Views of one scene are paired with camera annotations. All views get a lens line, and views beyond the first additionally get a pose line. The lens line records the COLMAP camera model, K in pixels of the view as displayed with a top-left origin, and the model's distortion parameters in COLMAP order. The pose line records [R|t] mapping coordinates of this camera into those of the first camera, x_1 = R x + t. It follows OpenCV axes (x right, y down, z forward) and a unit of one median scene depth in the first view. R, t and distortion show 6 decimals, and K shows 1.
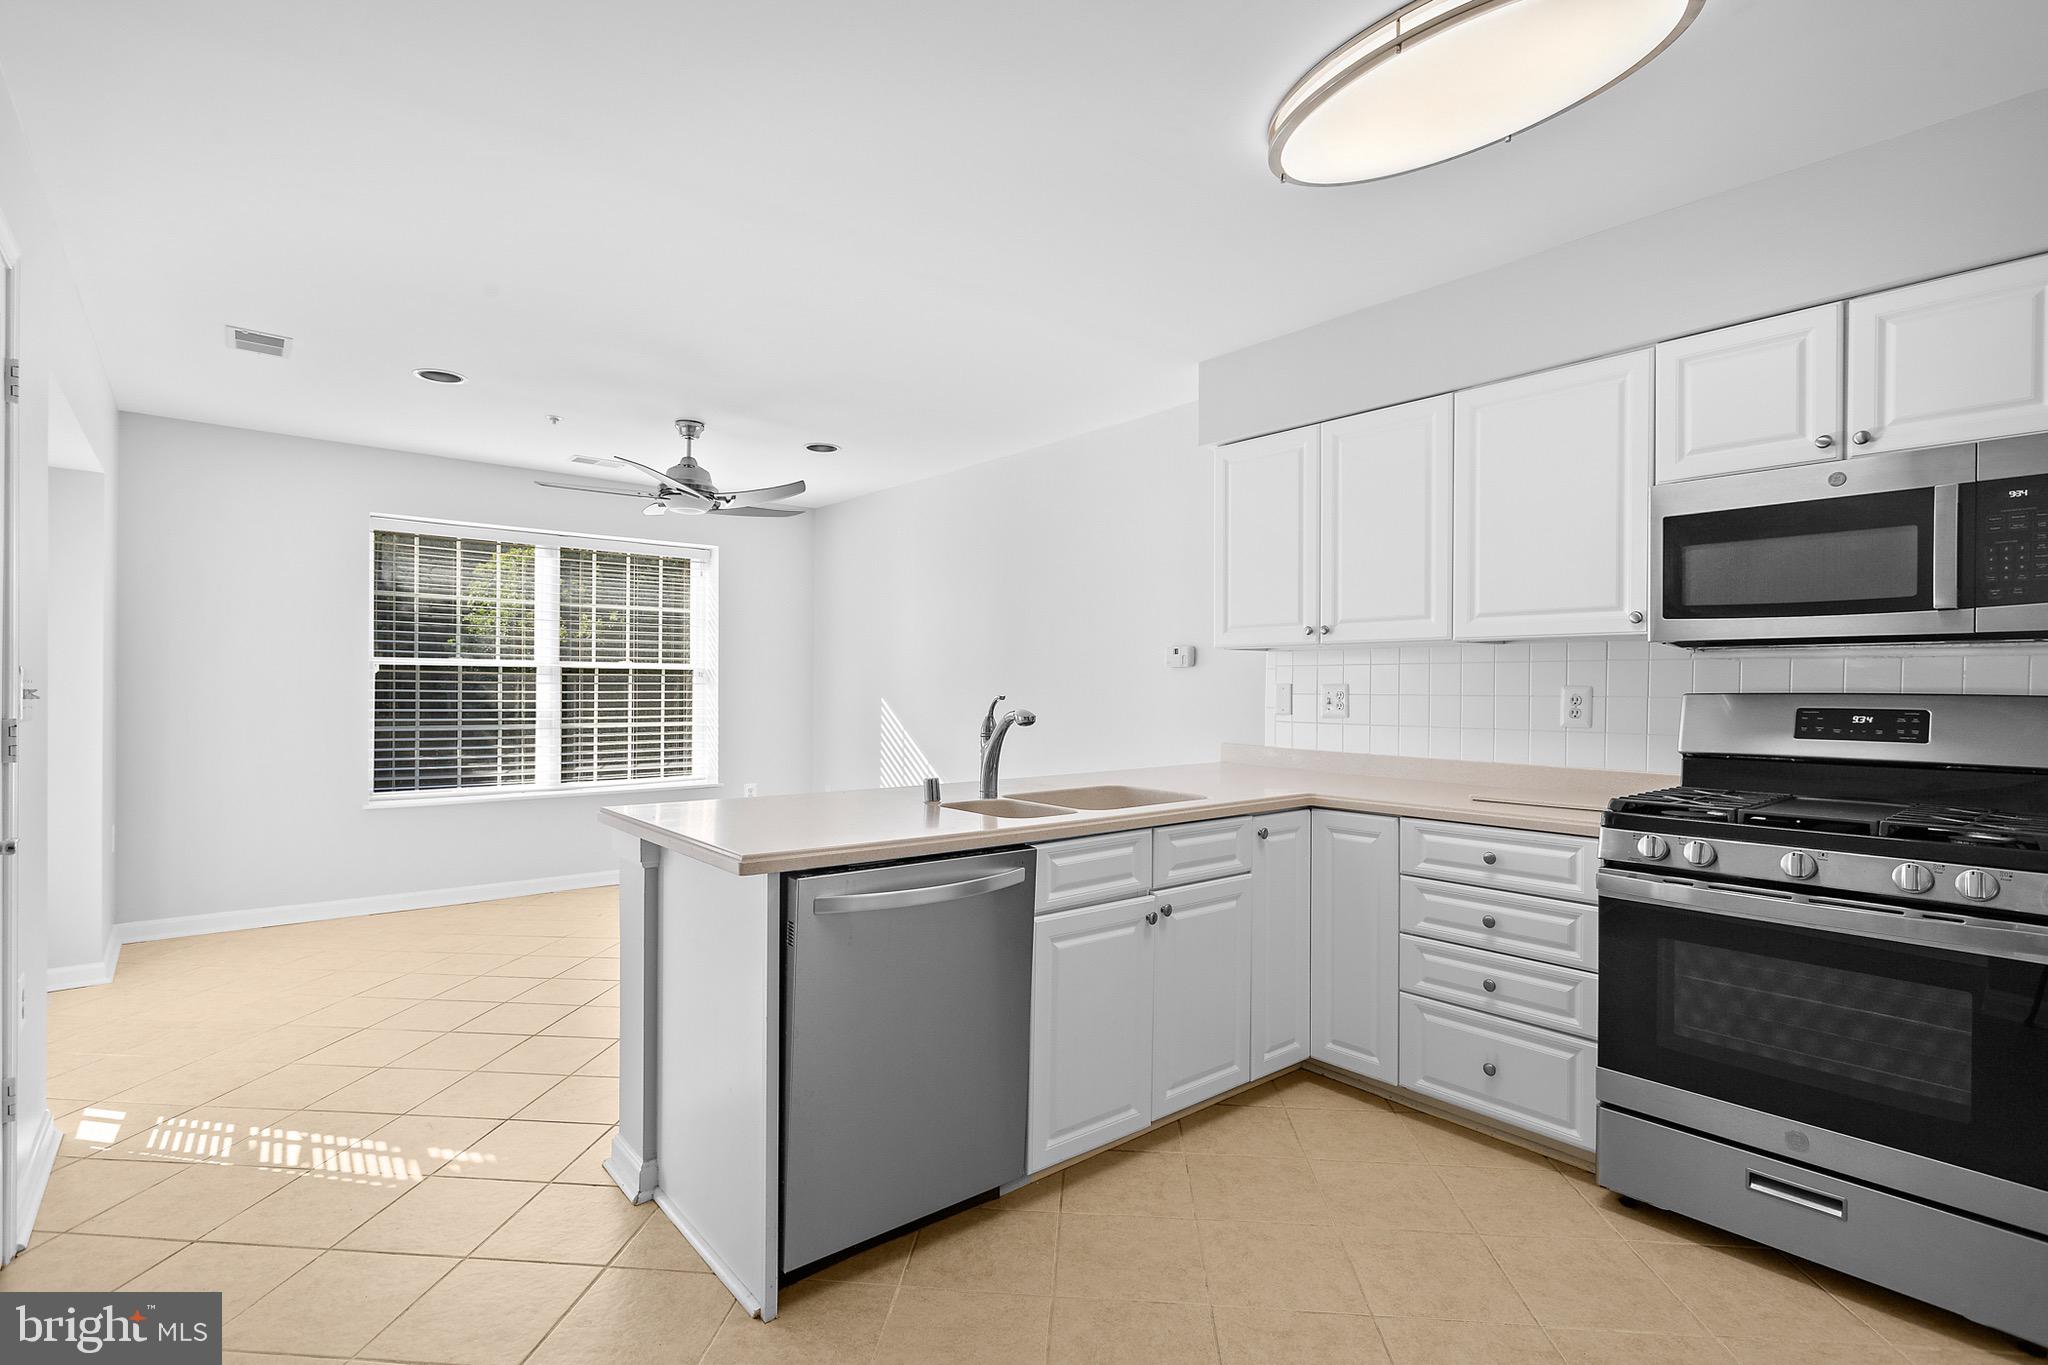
lens RADIAL K [[970.6, 0, 1028.3], [0, 970.6, 688.4], [0, 0, 1]] dist [0.002600, 0.000112]
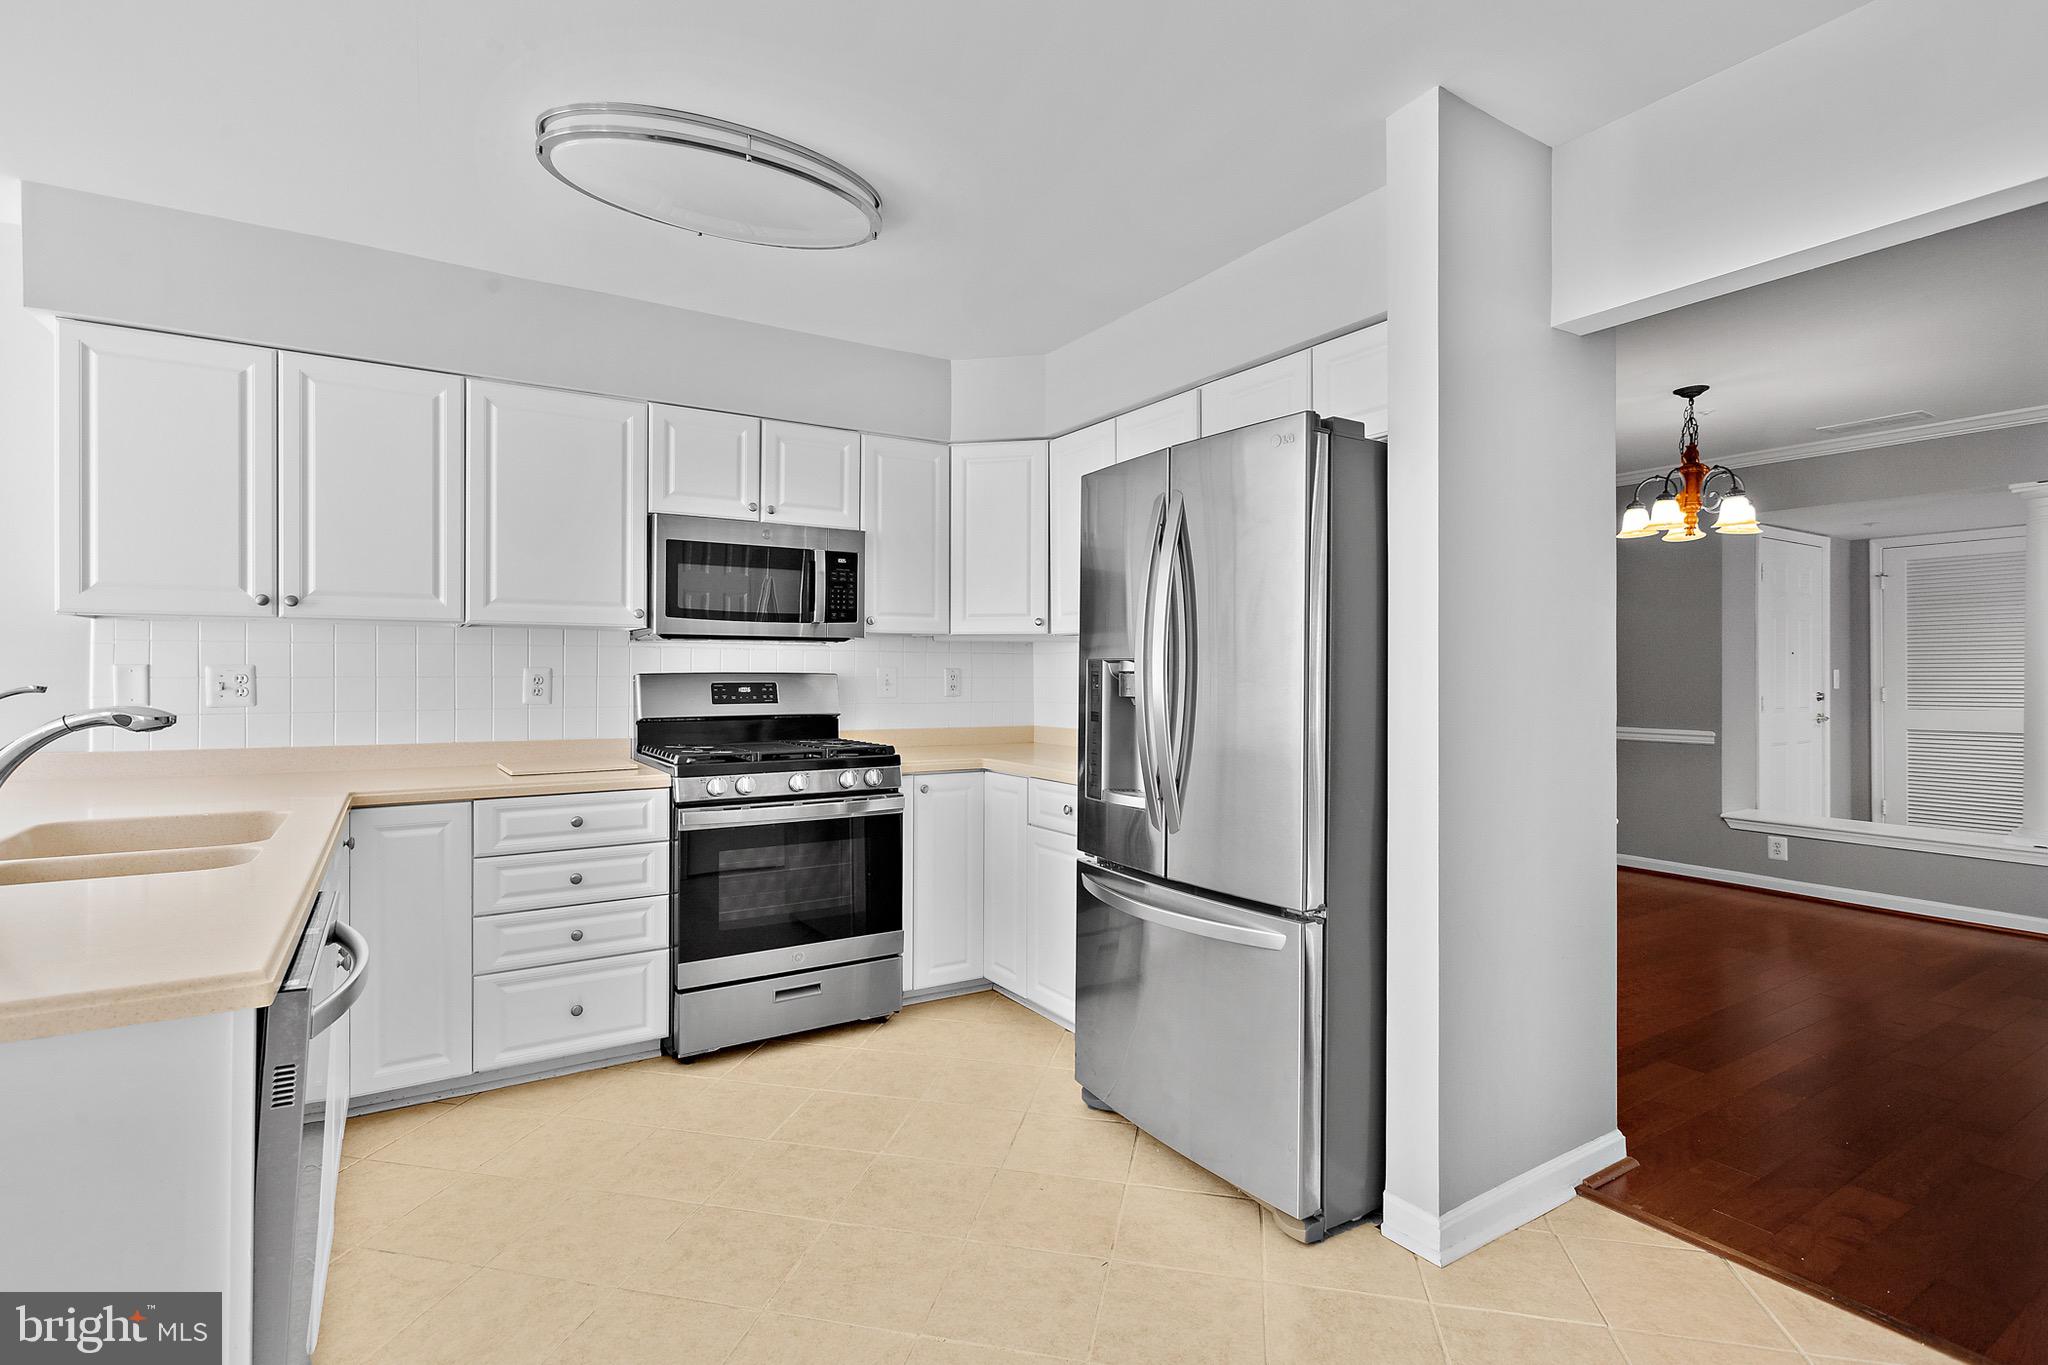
lens RADIAL K [[973.0, 0, 1013.8], [0, 973.0, 670.3], [0, 0, 1]] dist [0.001217, 0.000731]
pose [[0.141353, -0.004701, 0.989948, -0.343798], [0.000507, 0.999989, 0.004676, -0.003104], [-0.989959, -0.000160, 0.141354, 0.208917]]
